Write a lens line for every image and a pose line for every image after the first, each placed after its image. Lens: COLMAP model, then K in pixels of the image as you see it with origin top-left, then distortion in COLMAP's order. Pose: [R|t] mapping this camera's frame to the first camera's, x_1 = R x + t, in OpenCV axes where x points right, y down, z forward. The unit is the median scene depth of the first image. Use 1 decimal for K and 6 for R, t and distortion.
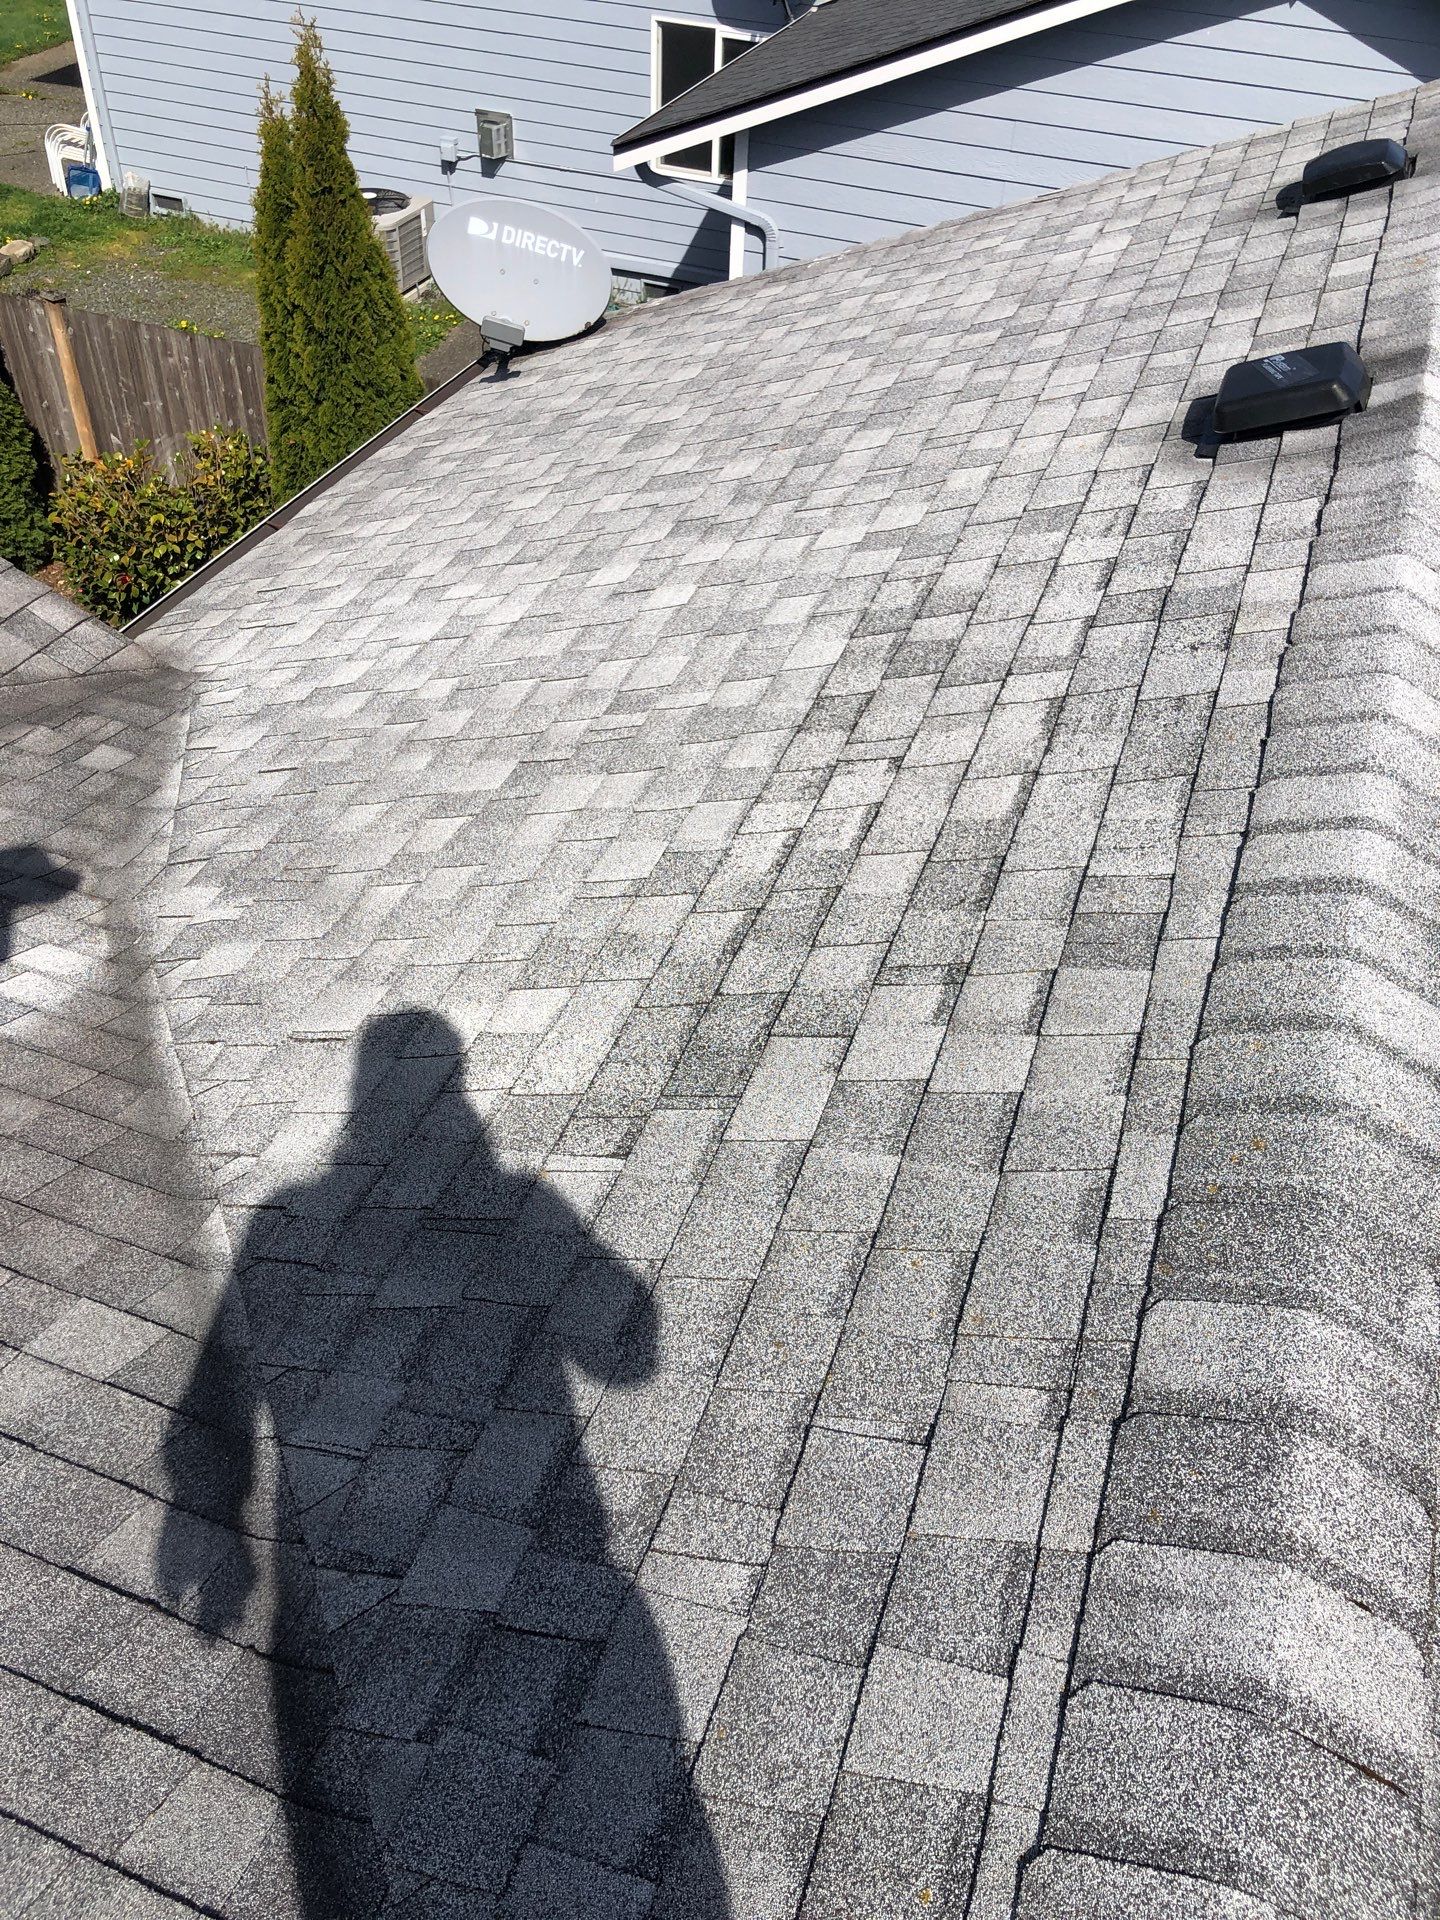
lens RADIAL K [[1564.0, 0, 720.0], [0, 1564.0, 960.0], [0, 0, 1]] dist [0.029878, -0.019062]
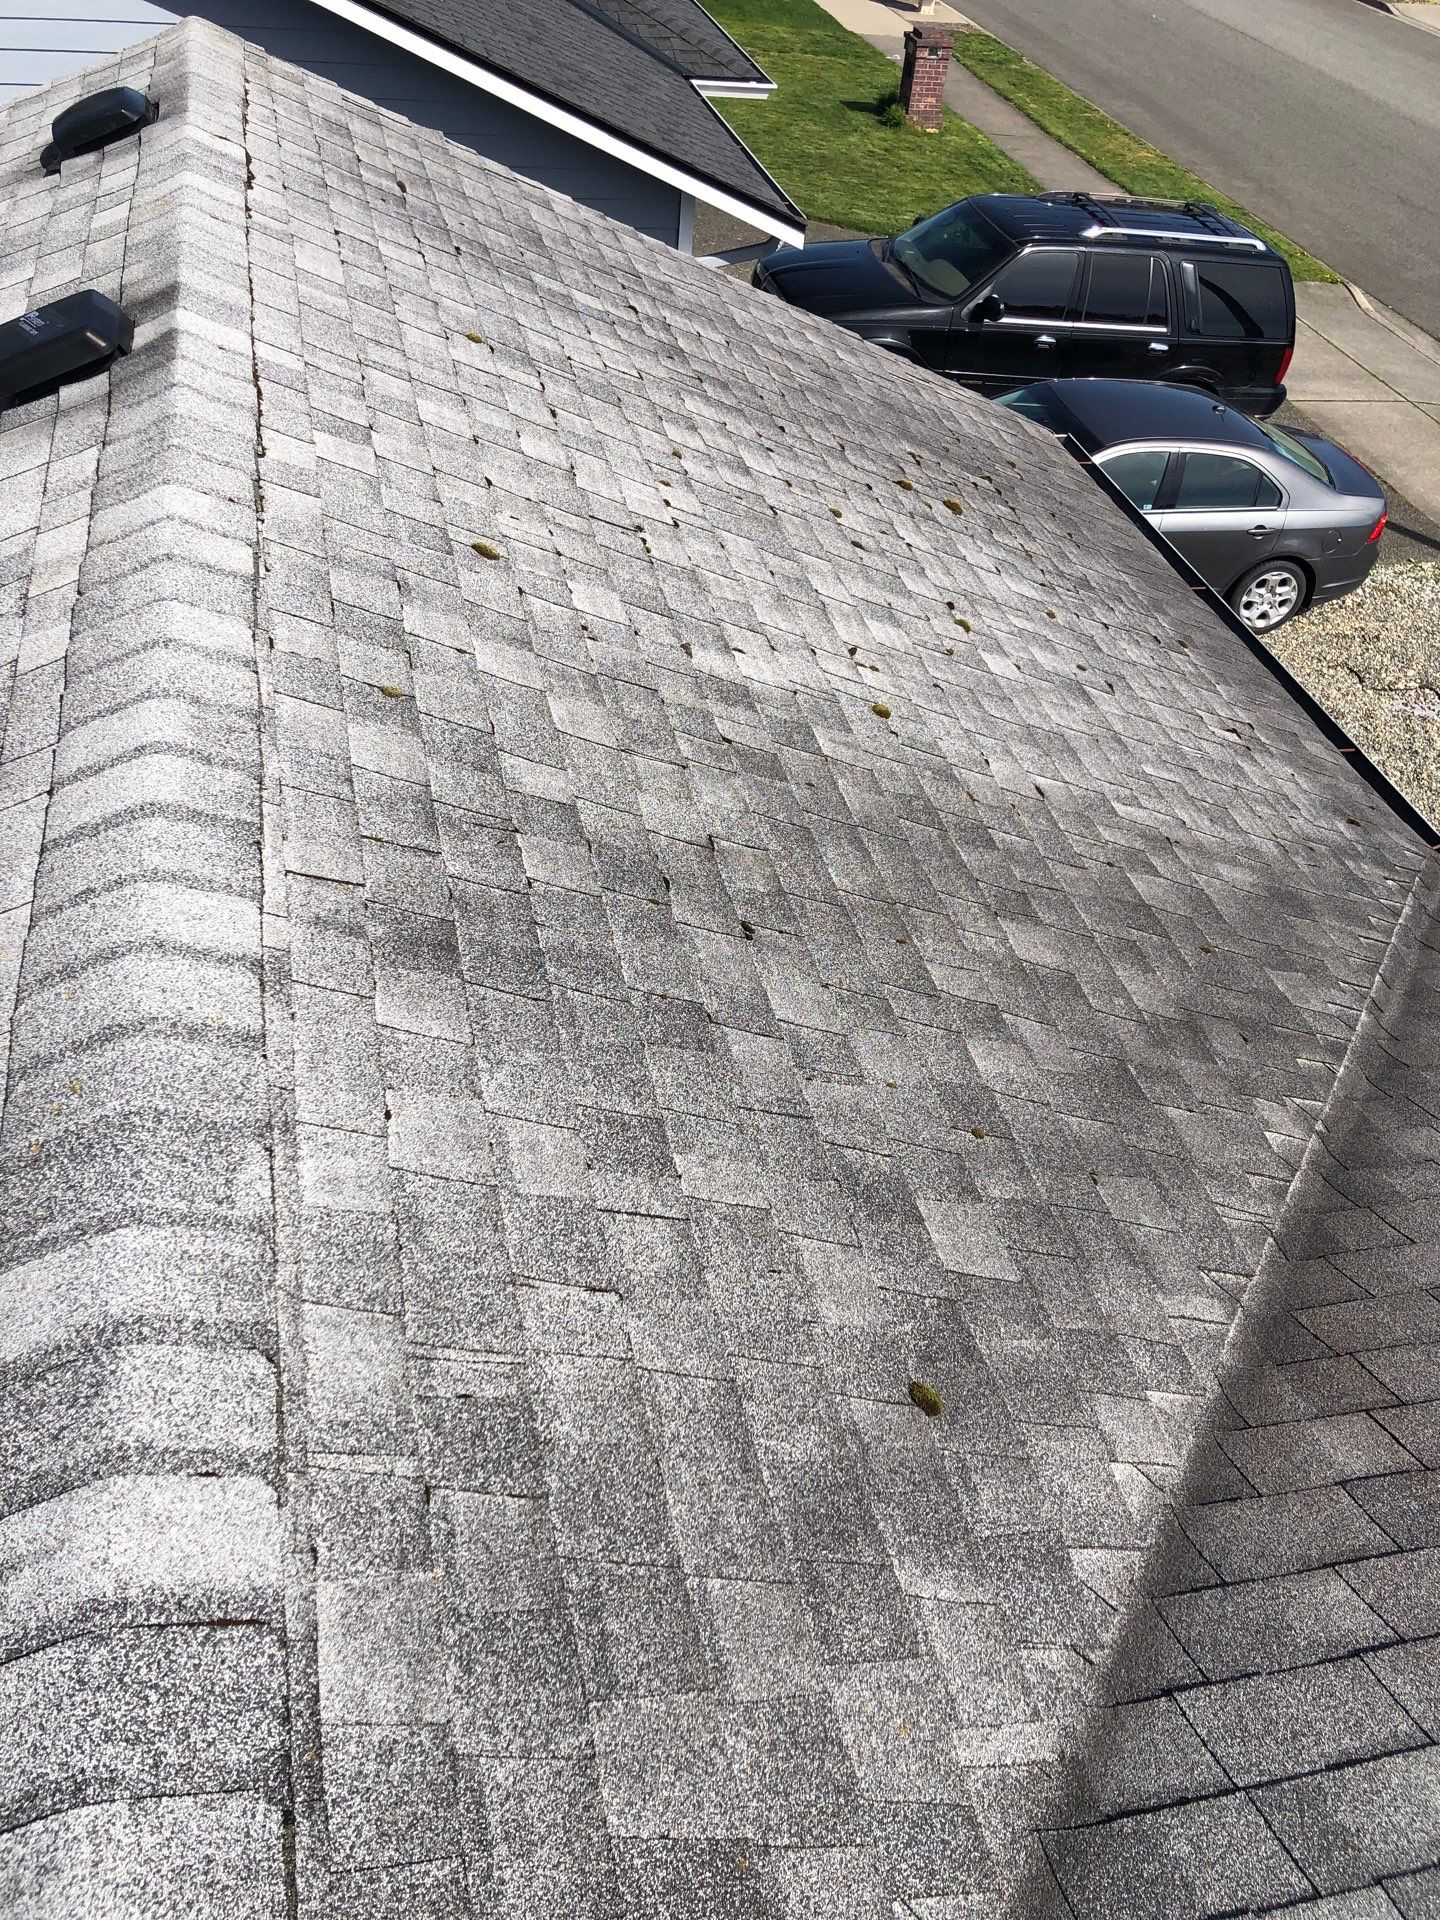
lens RADIAL K [[1564.0, 0, 720.0], [0, 1564.0, 960.0], [0, 0, 1]] dist [0.029878, -0.019062]
pose [[0.829470, -0.341861, 0.441714, 0.219087], [0.335044, 0.937275, 0.096235, 0.066797], [-0.446906, 0.068170, 0.891980, -0.061681]]
